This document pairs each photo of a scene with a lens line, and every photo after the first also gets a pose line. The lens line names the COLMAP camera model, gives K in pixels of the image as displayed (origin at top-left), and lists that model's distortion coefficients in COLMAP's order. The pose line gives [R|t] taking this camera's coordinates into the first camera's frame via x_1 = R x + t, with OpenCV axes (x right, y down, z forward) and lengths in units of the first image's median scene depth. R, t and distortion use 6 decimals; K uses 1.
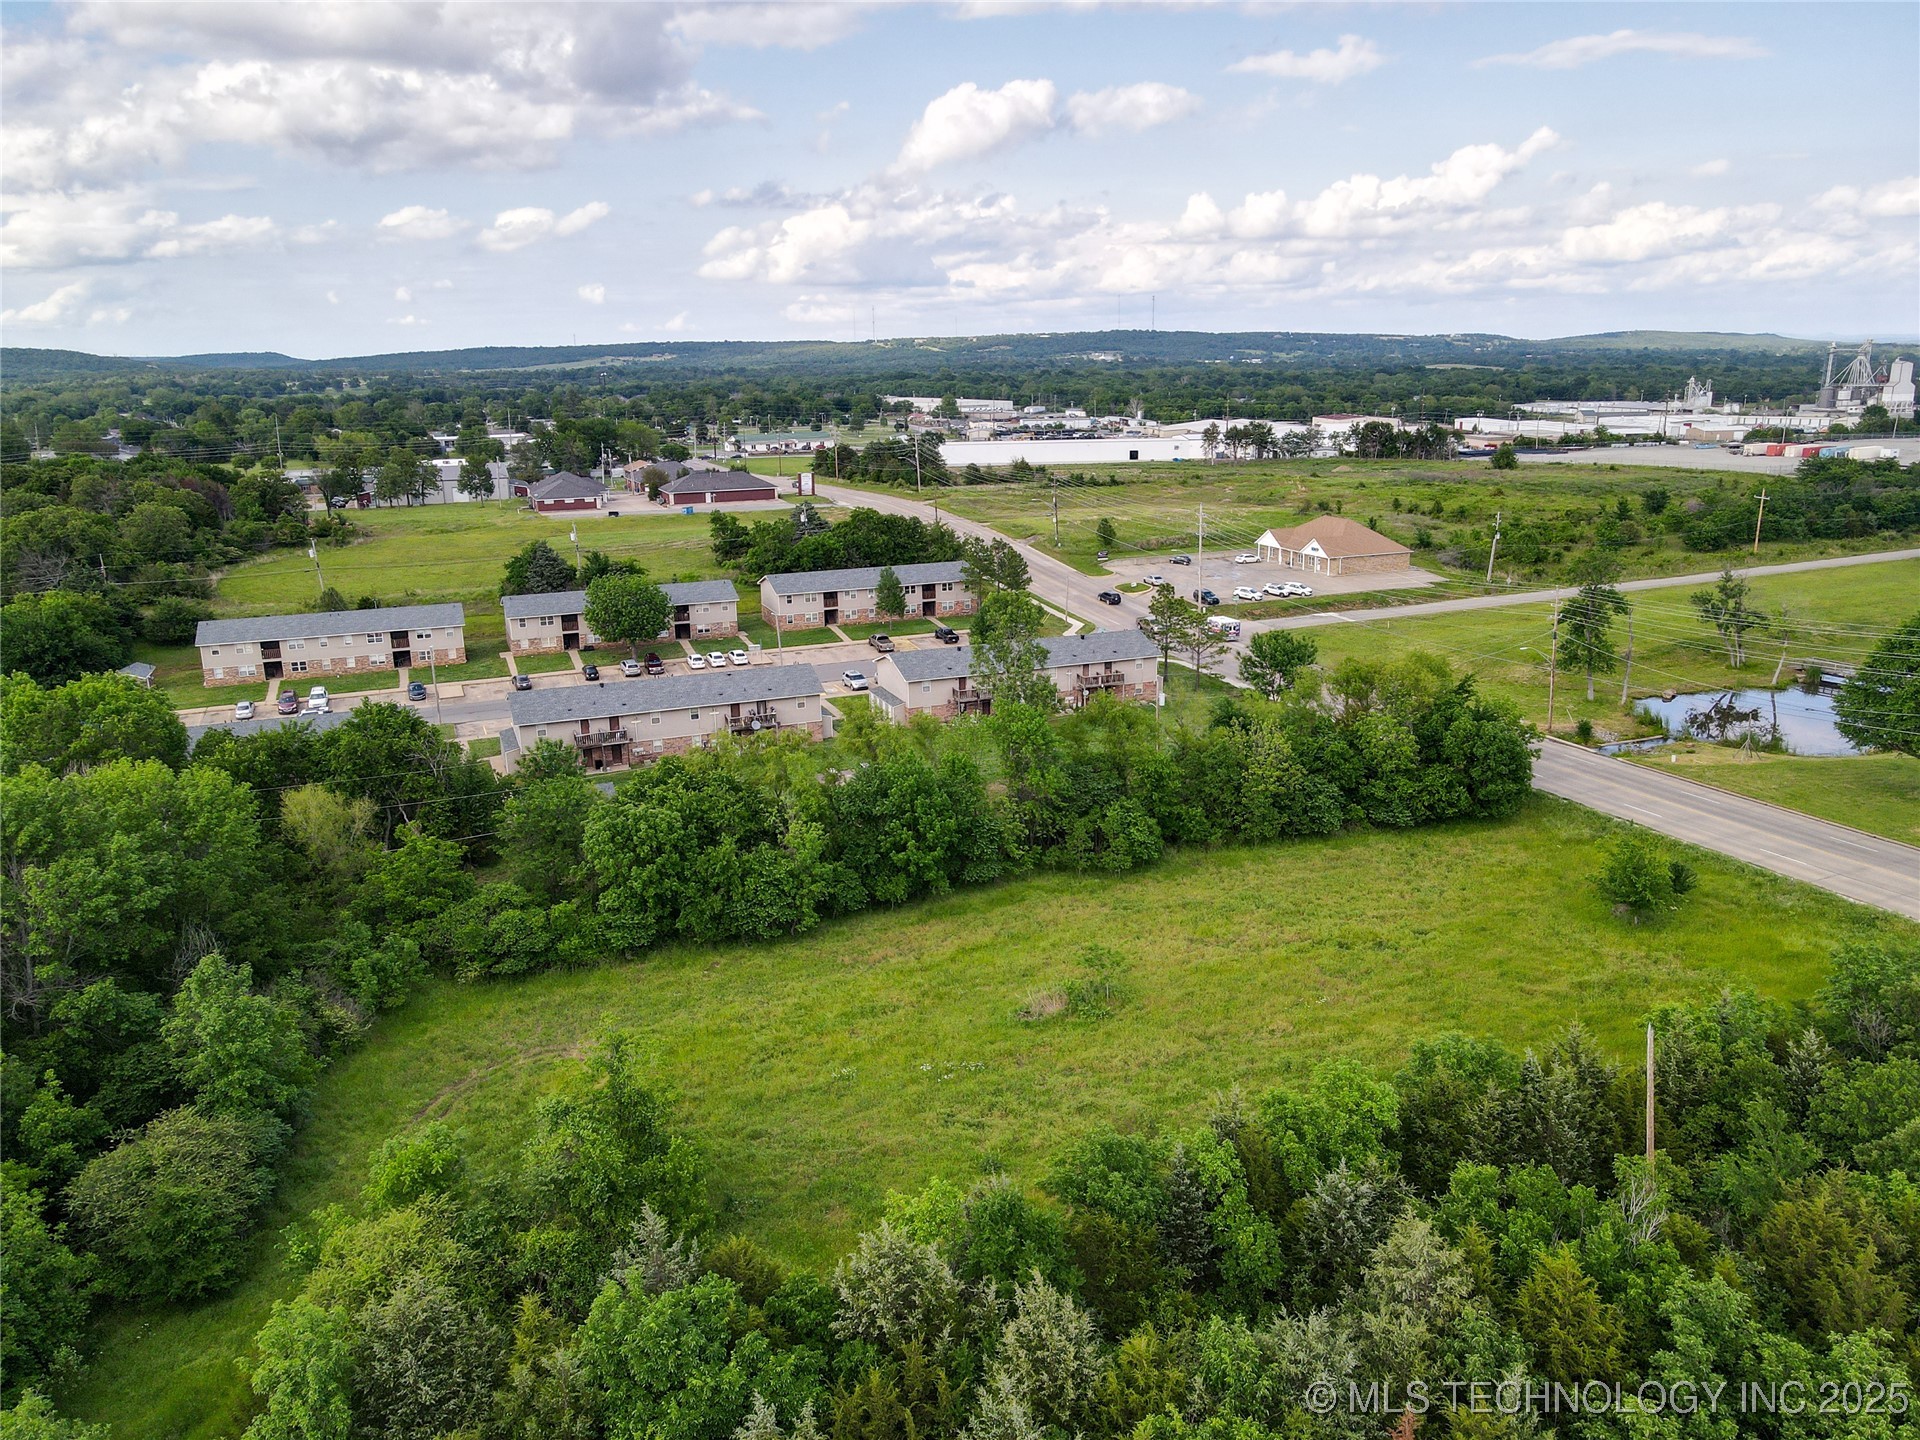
lens RADIAL K [[1399.1, 0, 967.4], [0, 1399.1, 715.6], [0, 0, 1]] dist [0.005924, 0.021613]
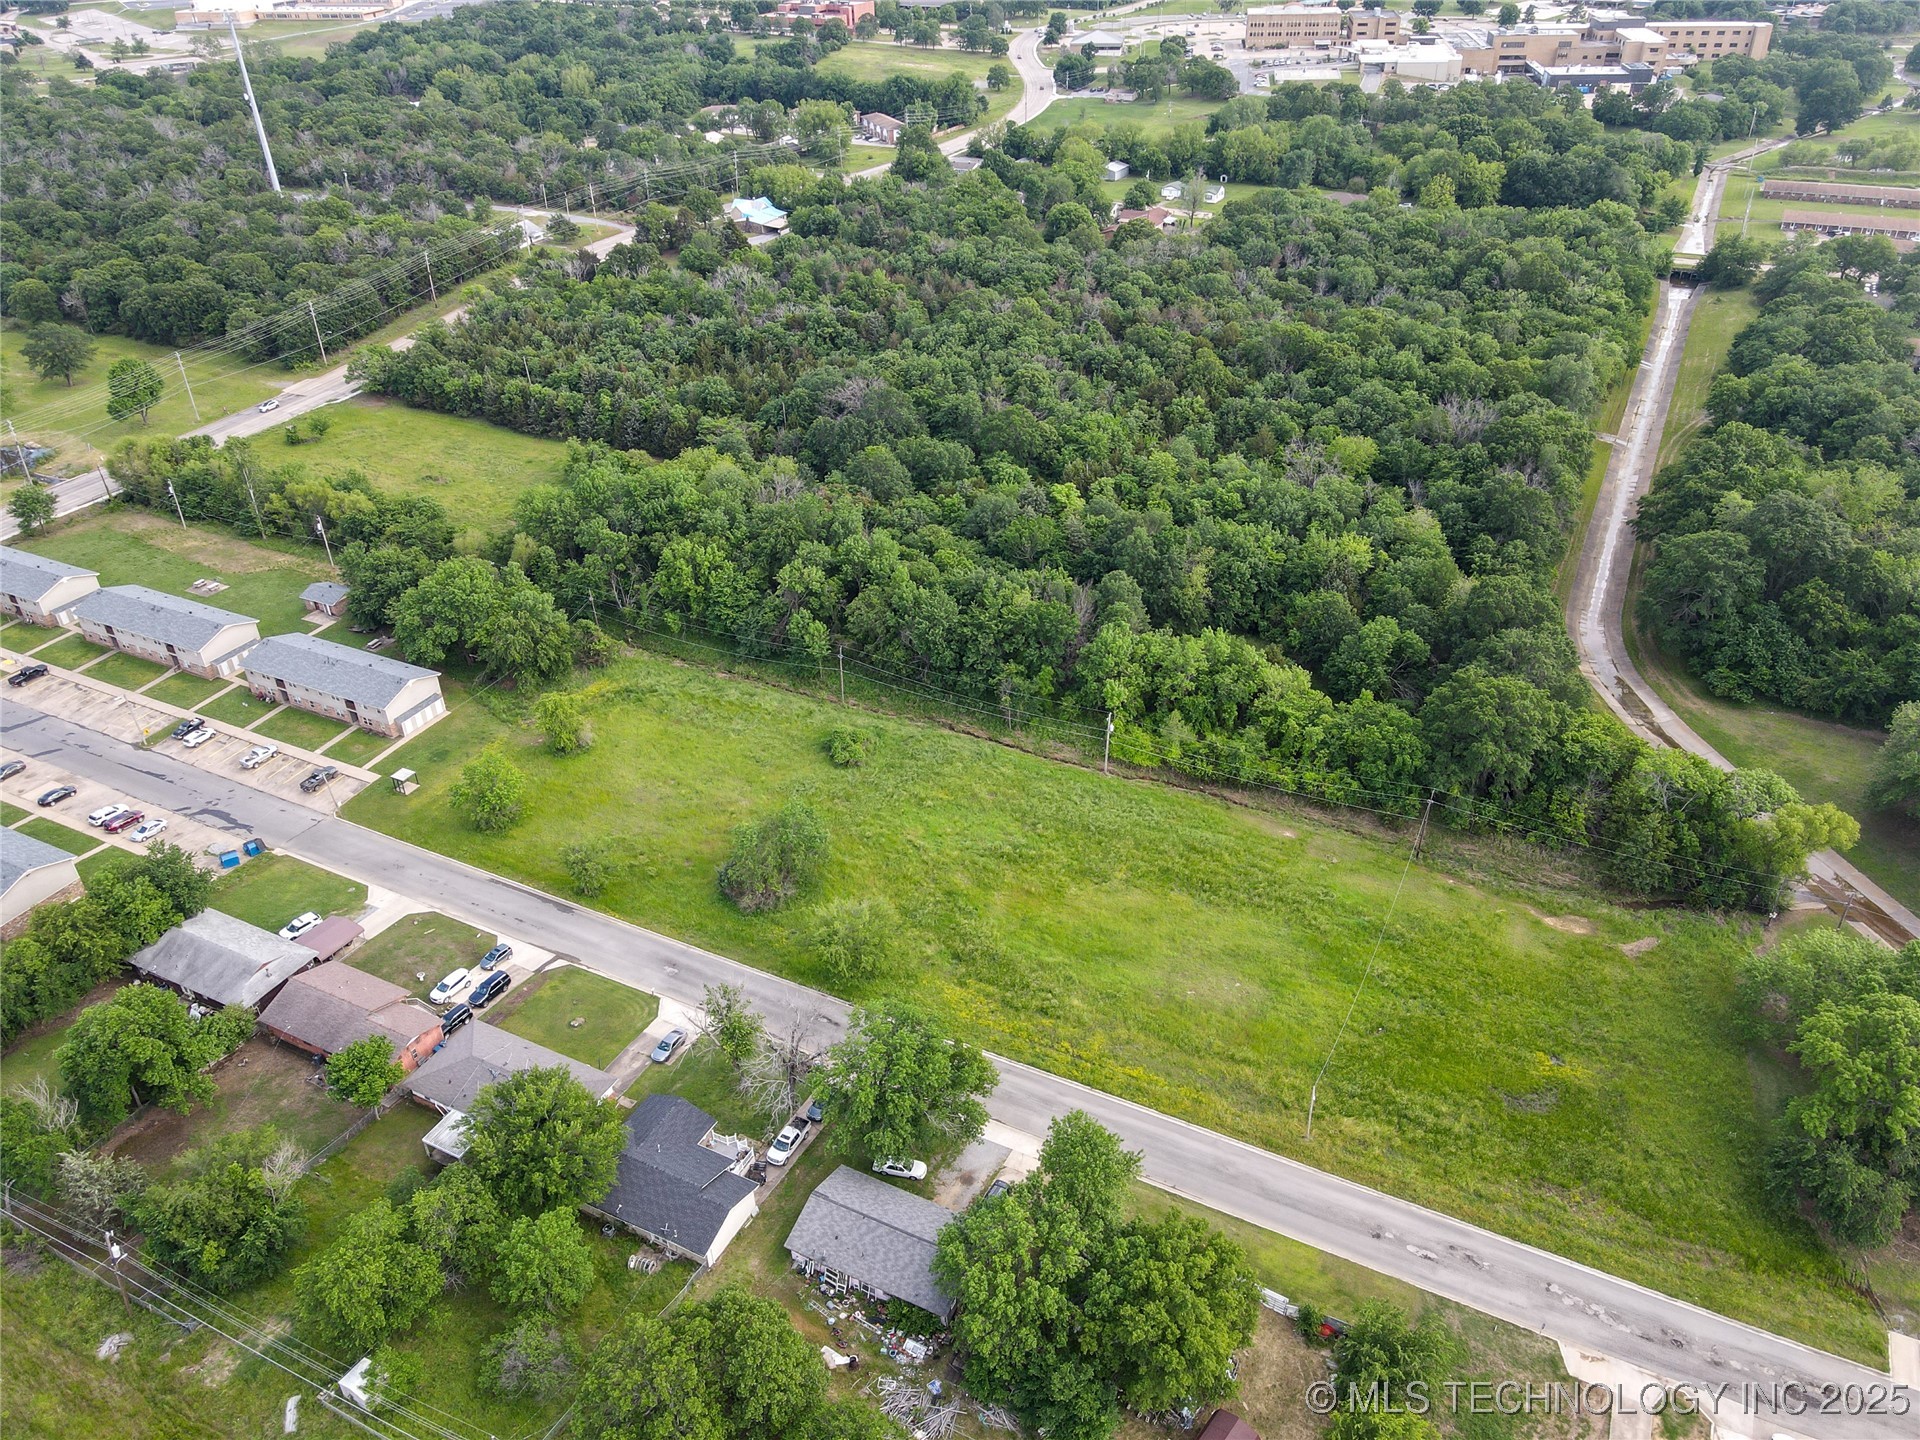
lens RADIAL K [[1394.8, 0, 965.4], [0, 1394.8, 725.9], [0, 0, 1]] dist [0.006995, 0.023354]
pose [[-0.658636, -0.380818, 0.648981, -1.563566], [0.221079, 0.726476, 0.650659, -0.626574], [-0.719252, 0.572023, -0.394292, 0.859552]]
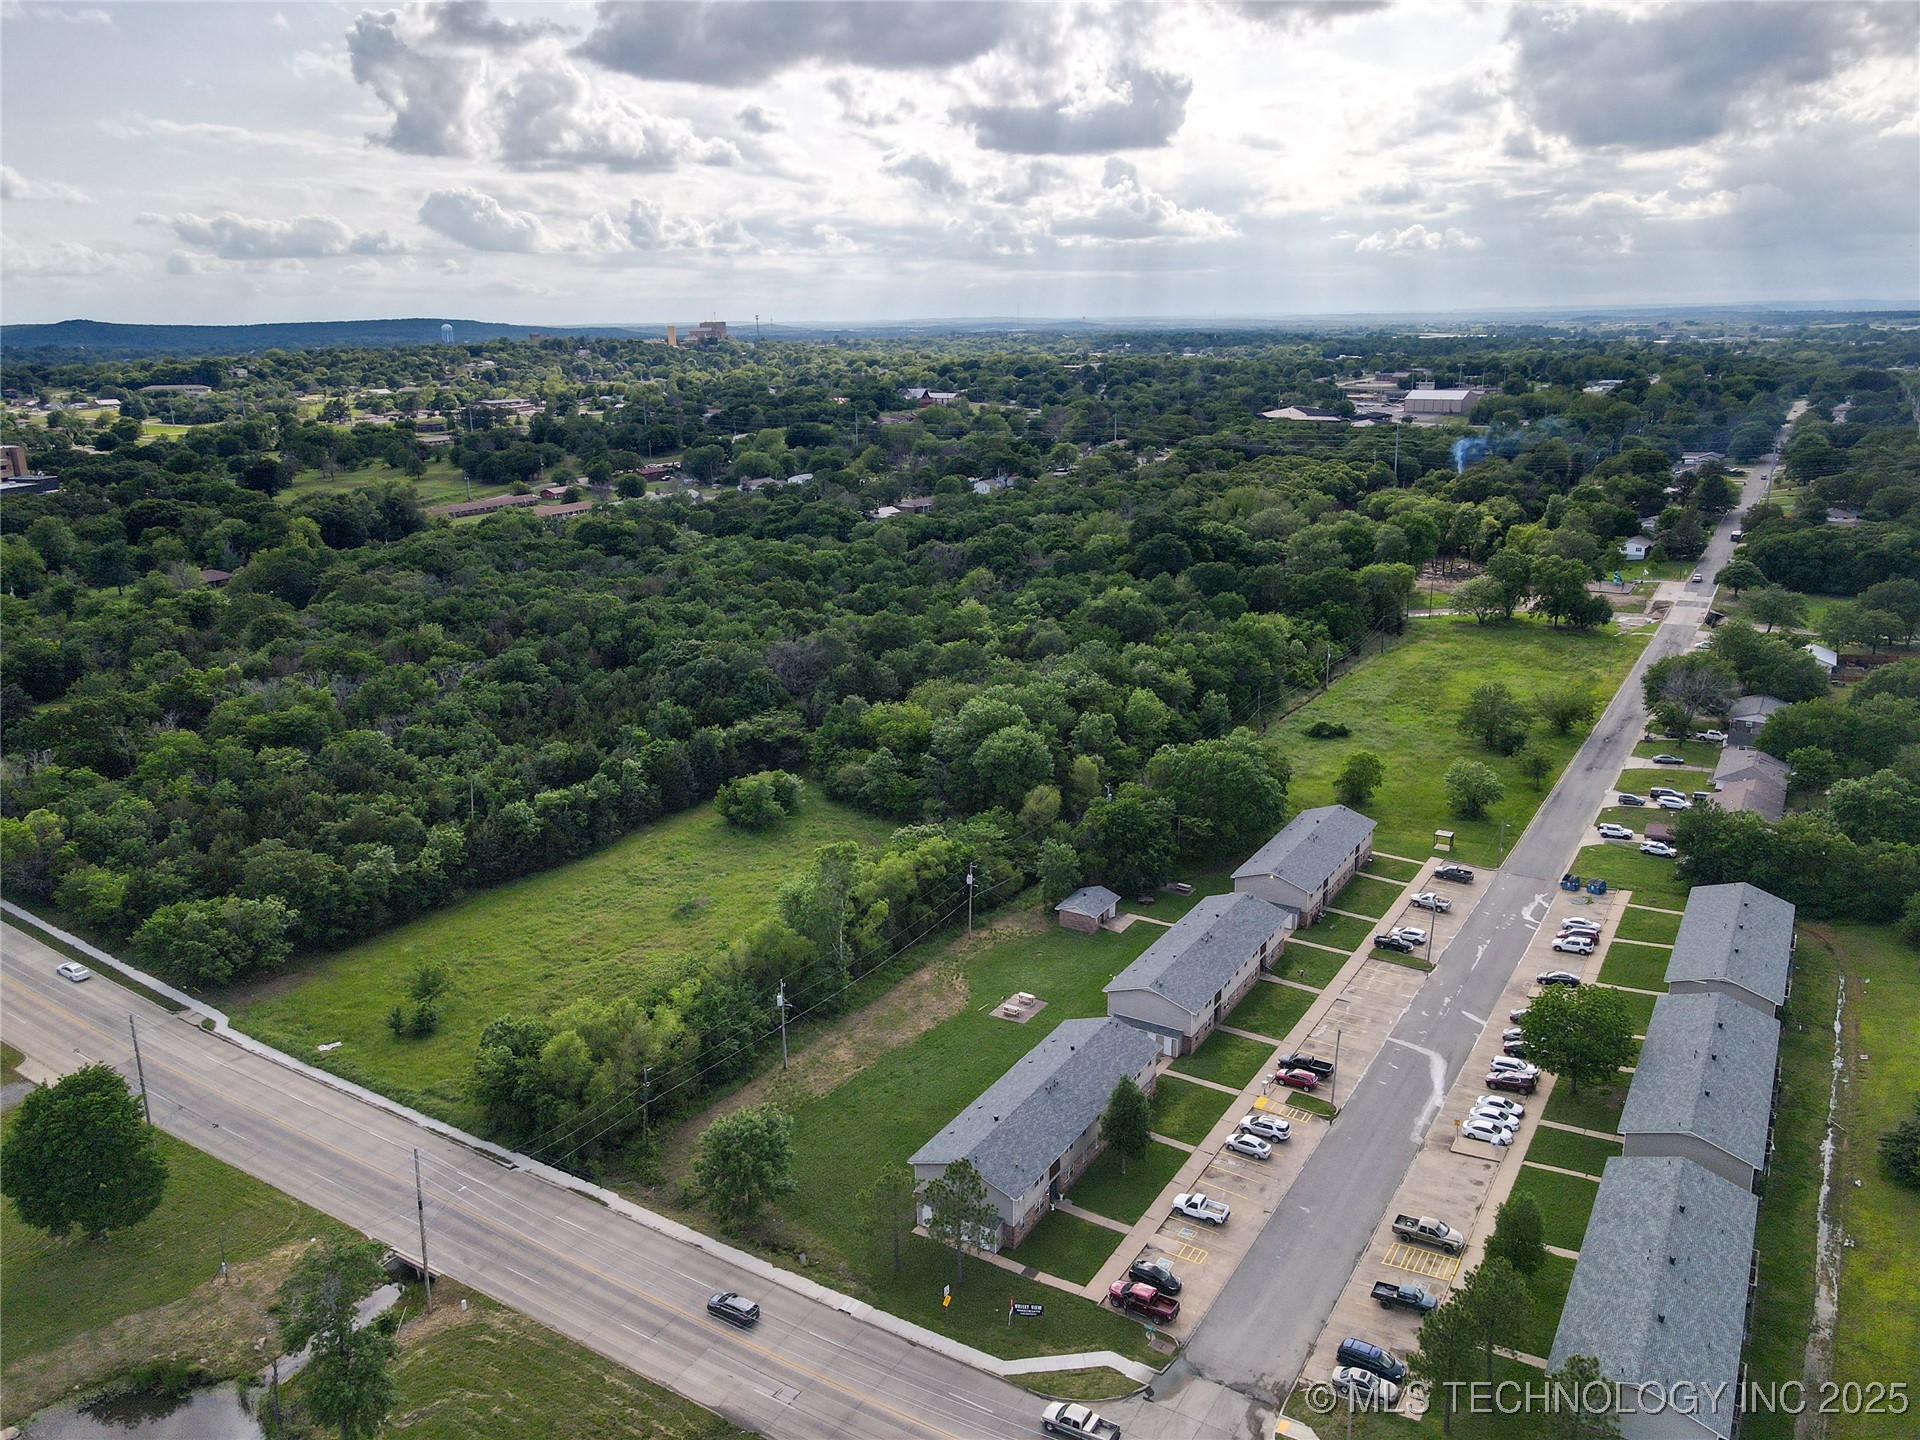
lens RADIAL K [[1406.8, 0, 965.5], [0, 1406.8, 721.3], [0, 0, 1]] dist [-0.003752, 0.041431]
pose [[-0.802894, 0.191479, -0.564532, 0.470275], [-0.122118, 0.874093, 0.470158, -0.586519], [0.583479, 0.446426, -0.678421, 1.315619]]
